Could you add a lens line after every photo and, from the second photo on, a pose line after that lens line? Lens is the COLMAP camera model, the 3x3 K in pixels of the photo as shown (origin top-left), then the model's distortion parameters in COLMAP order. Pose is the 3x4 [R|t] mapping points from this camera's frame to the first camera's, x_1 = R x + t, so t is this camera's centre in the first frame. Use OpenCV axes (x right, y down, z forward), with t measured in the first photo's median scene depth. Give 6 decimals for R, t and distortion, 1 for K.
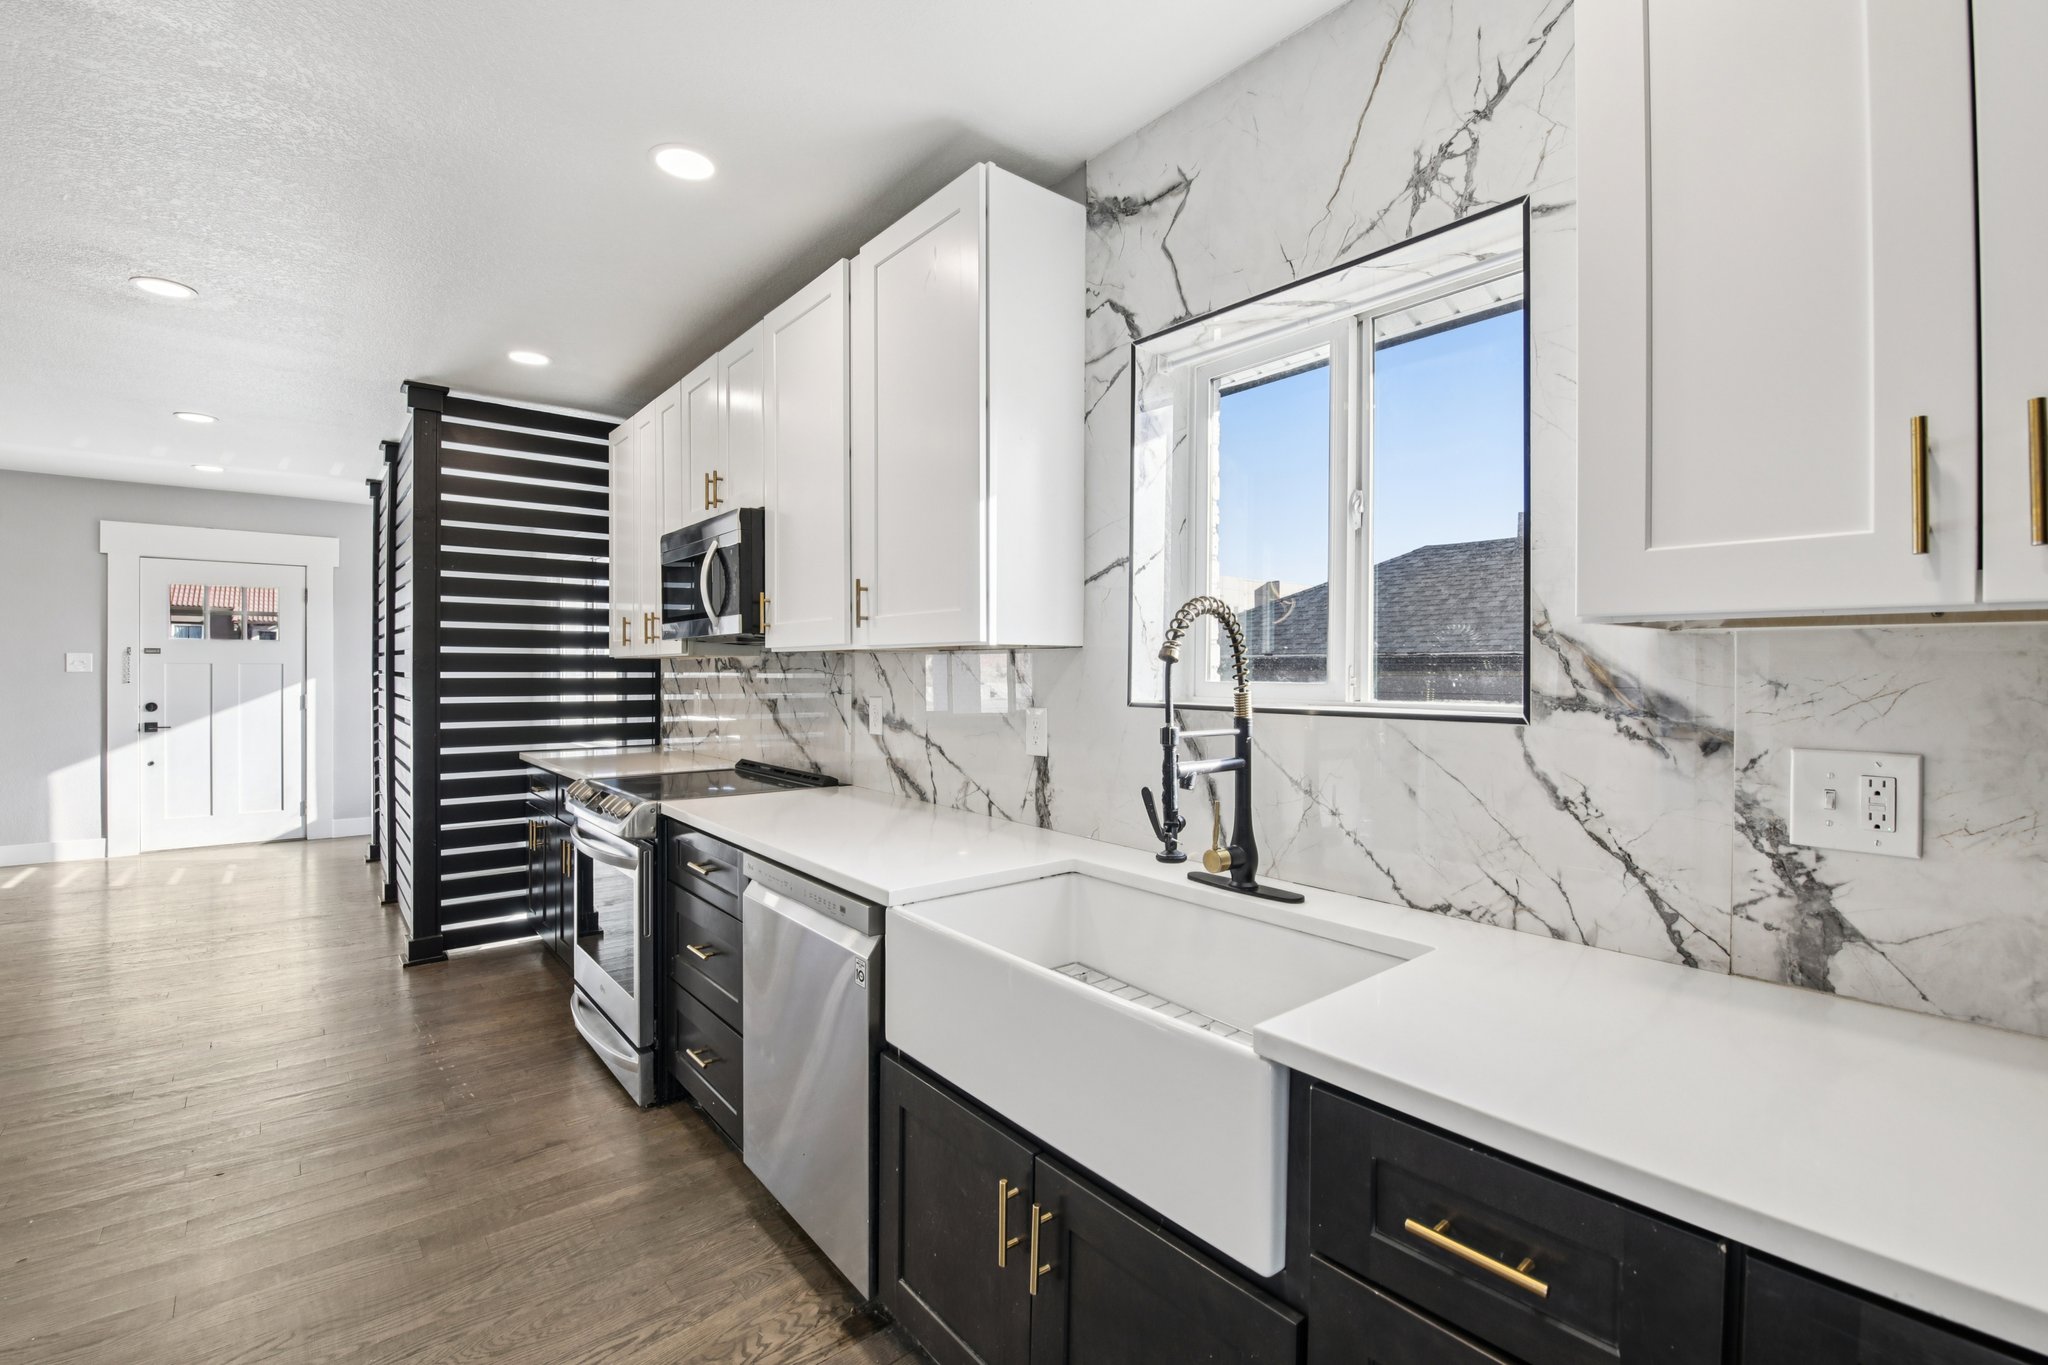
lens RADIAL K [[903.0, 0, 1019.7], [0, 903.0, 676.5], [0, 0, 1]] dist [0.000481, -0.000373]
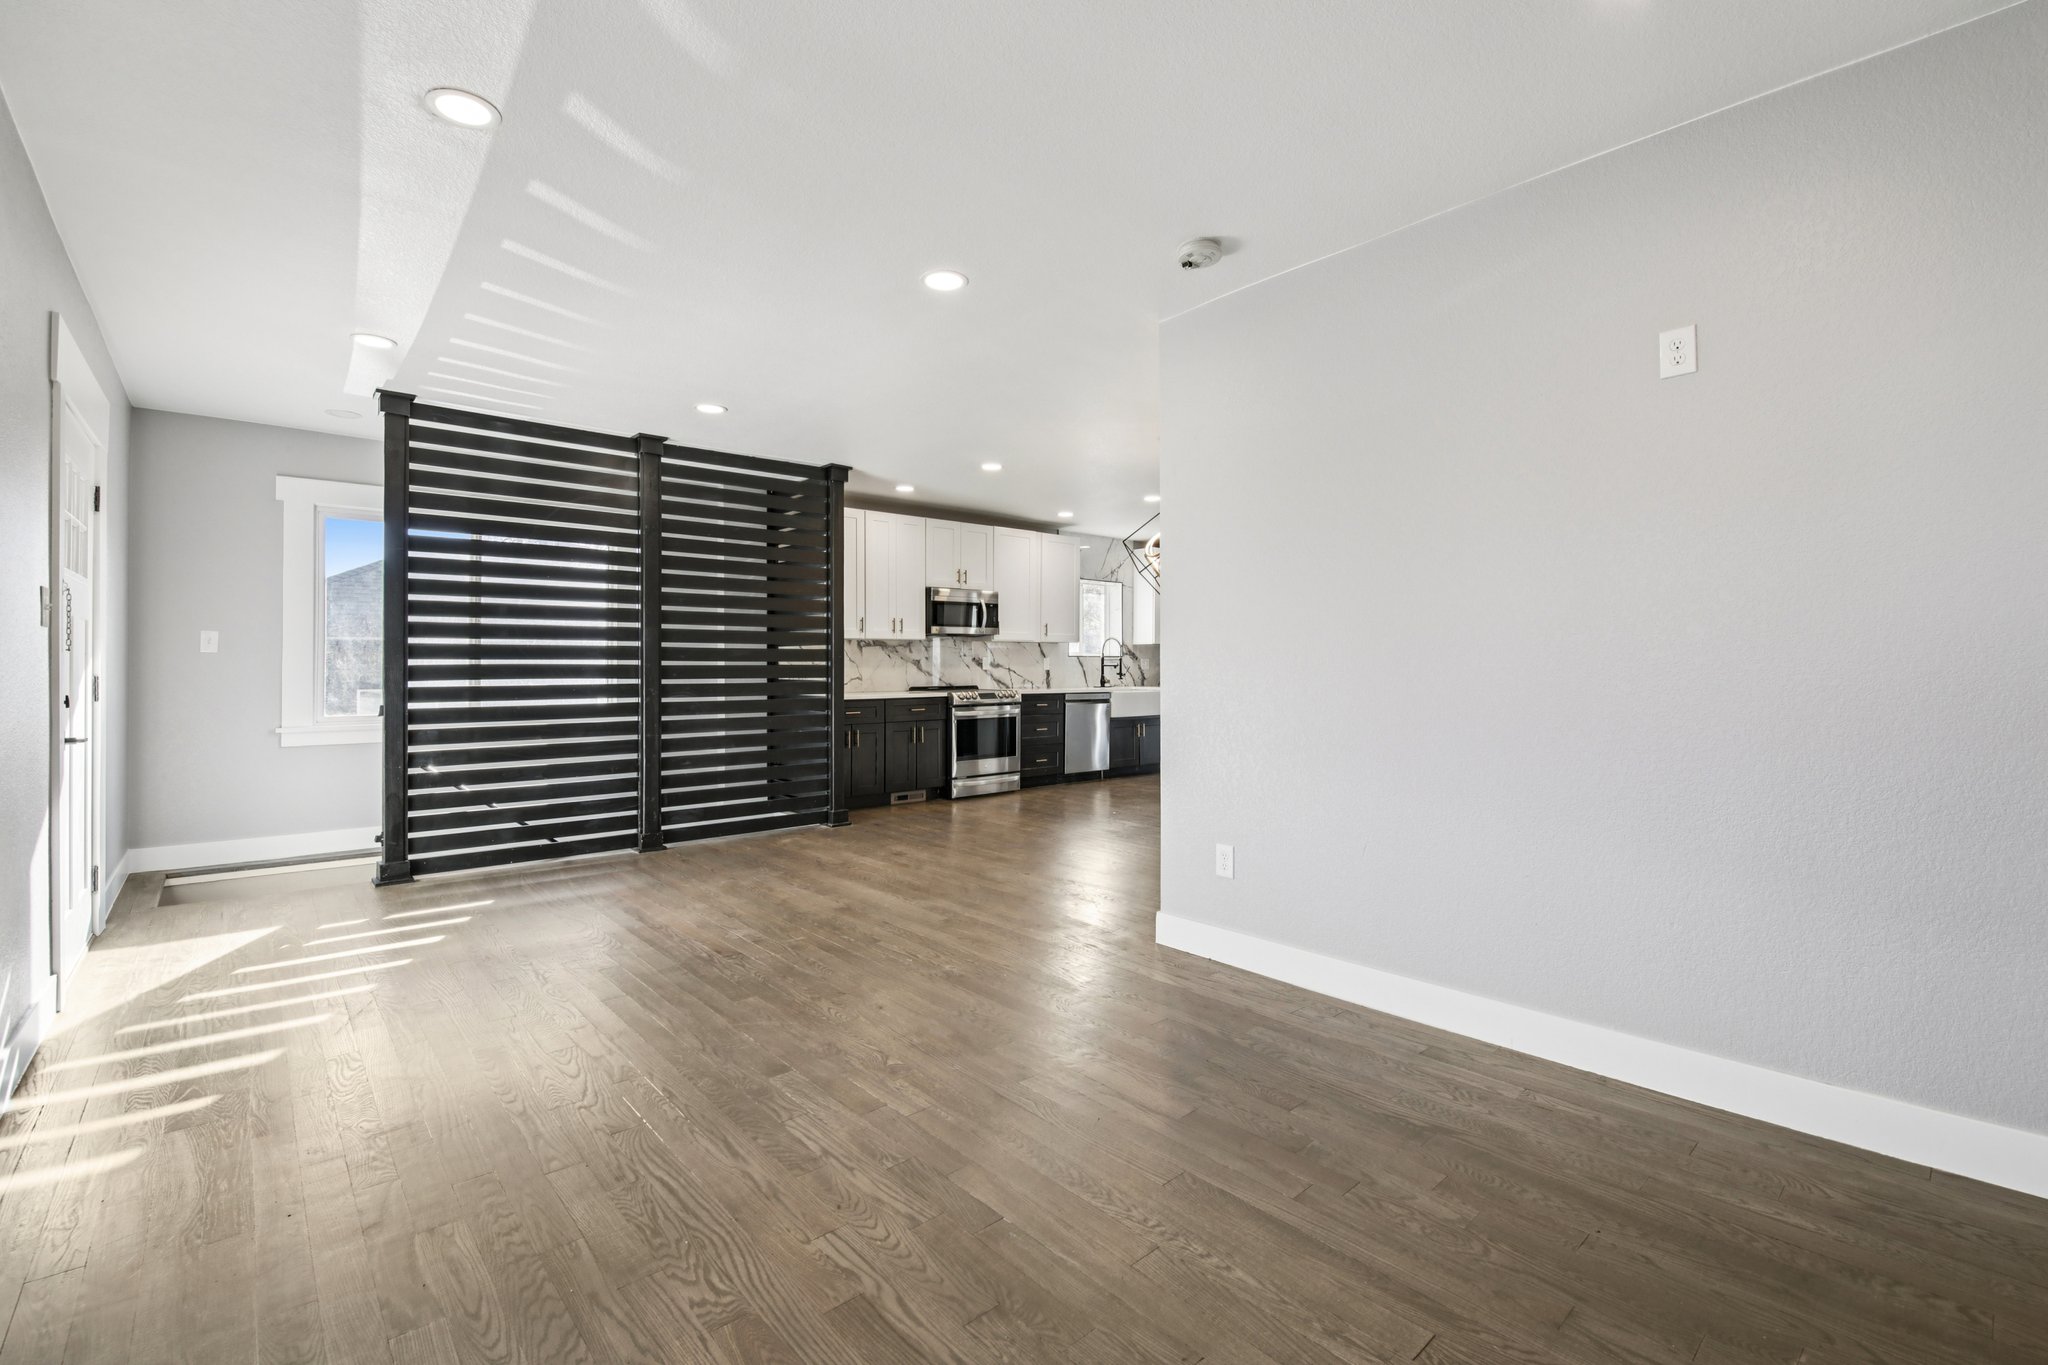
lens RADIAL K [[903.0, 0, 1006.1], [0, 903.0, 686.1], [0, 0, 1]] dist [0.000481, -0.000373]
pose [[-0.033030, -0.026808, 0.999095, -3.234760], [0.009216, 0.999590, 0.027126, 0.039751], [-0.999412, 0.010104, -0.032769, 1.067569]]
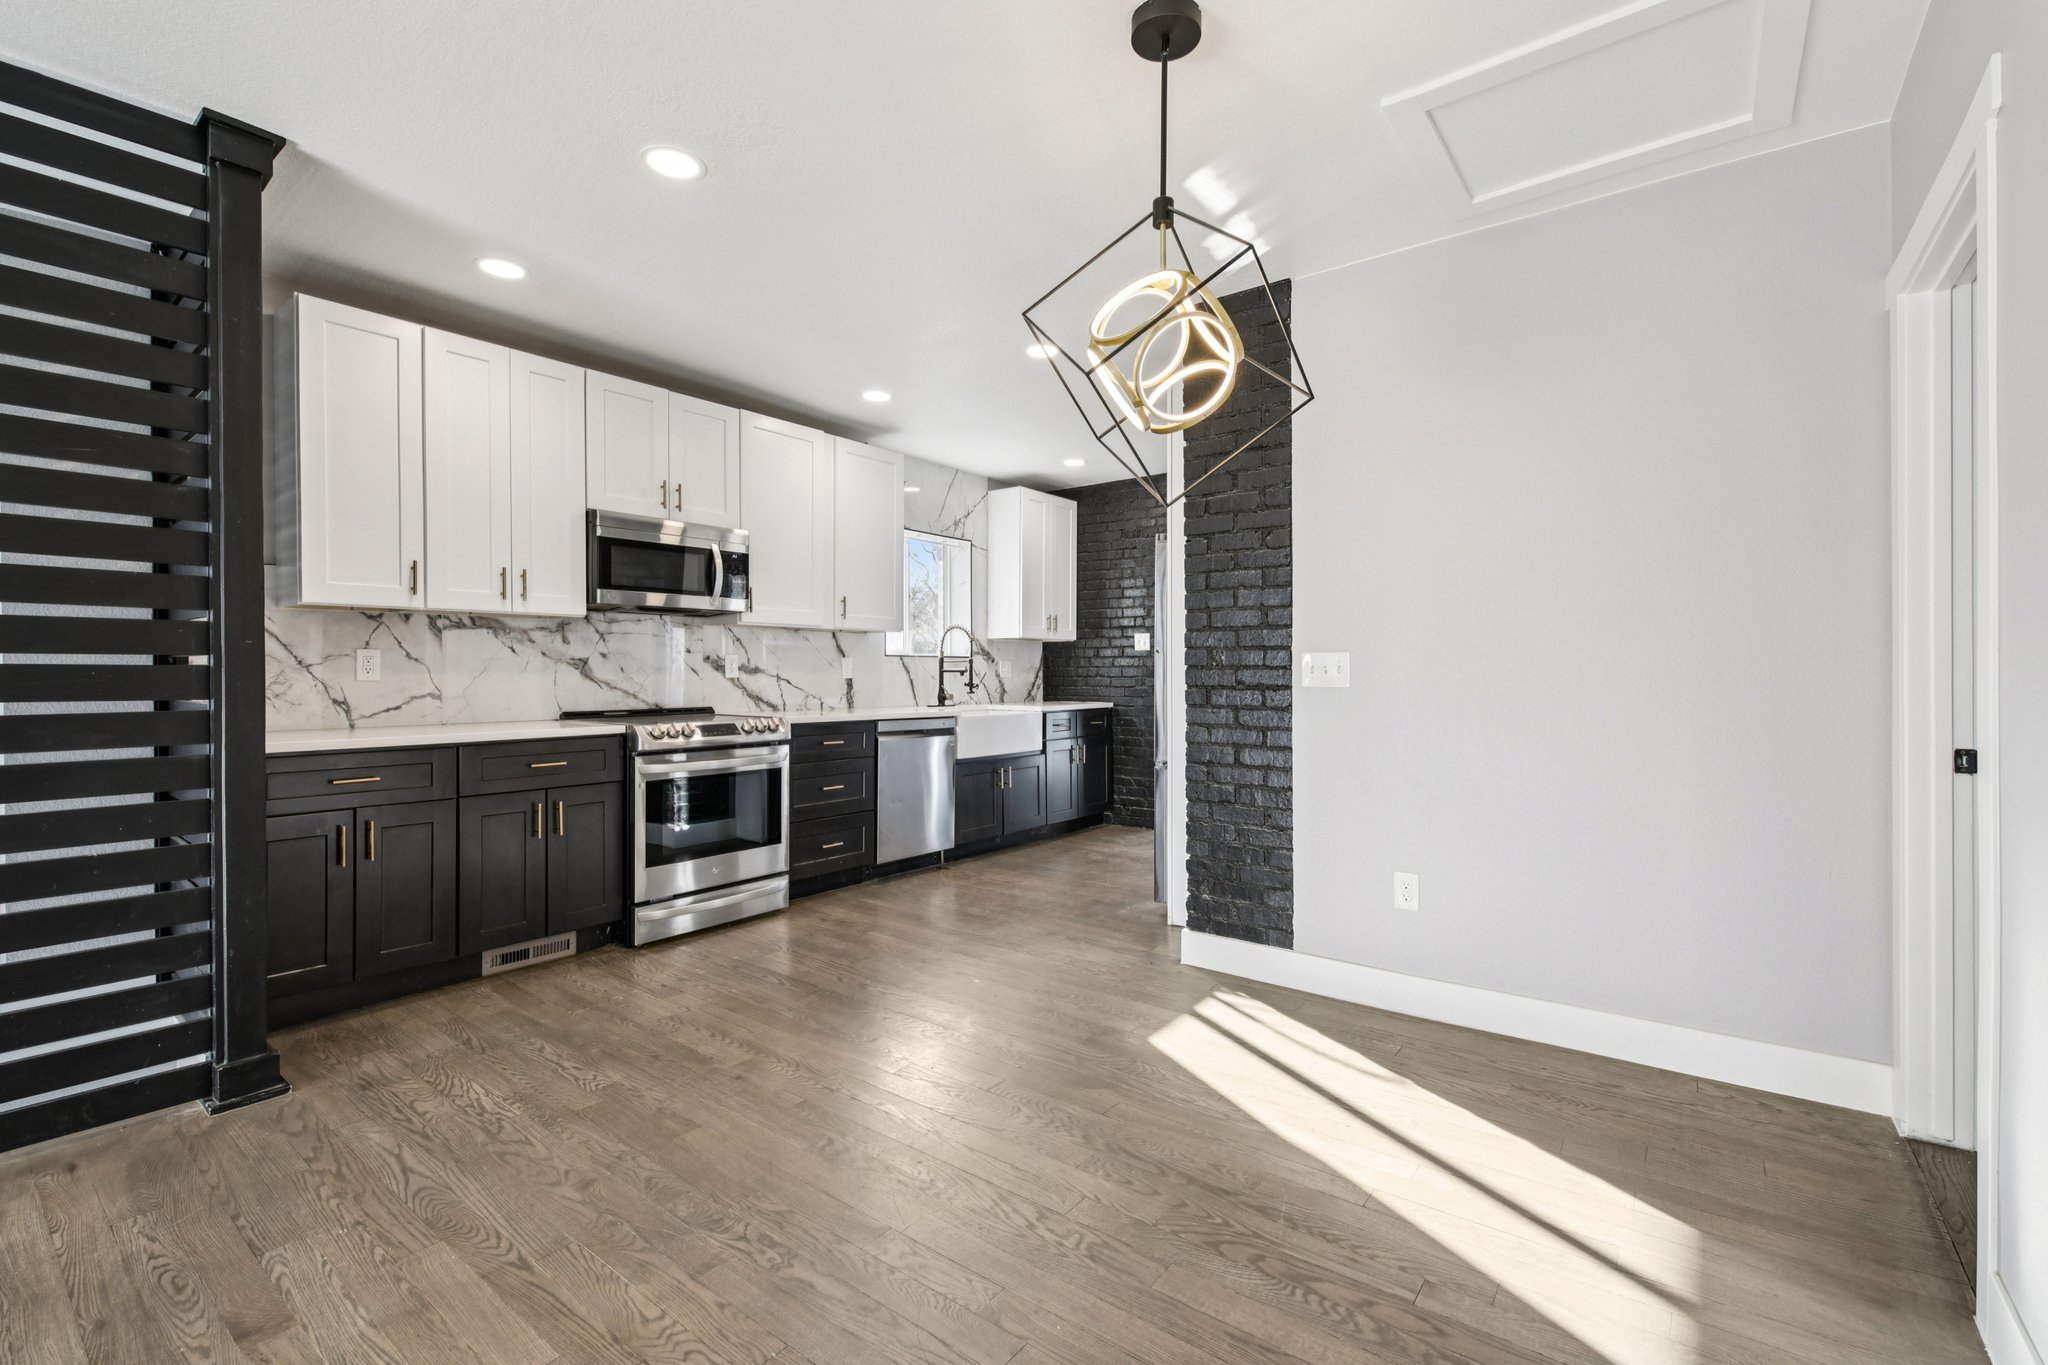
lens RADIAL K [[903.0, 0, 1010.7], [0, 903.0, 680.2], [0, 0, 1]] dist [0.000481, -0.000373]
pose [[-0.226018, -0.011421, 0.974056, -1.922031], [0.005928, 0.999897, 0.013099, 0.052126], [-0.974105, 0.008735, -0.225927, 0.908017]]
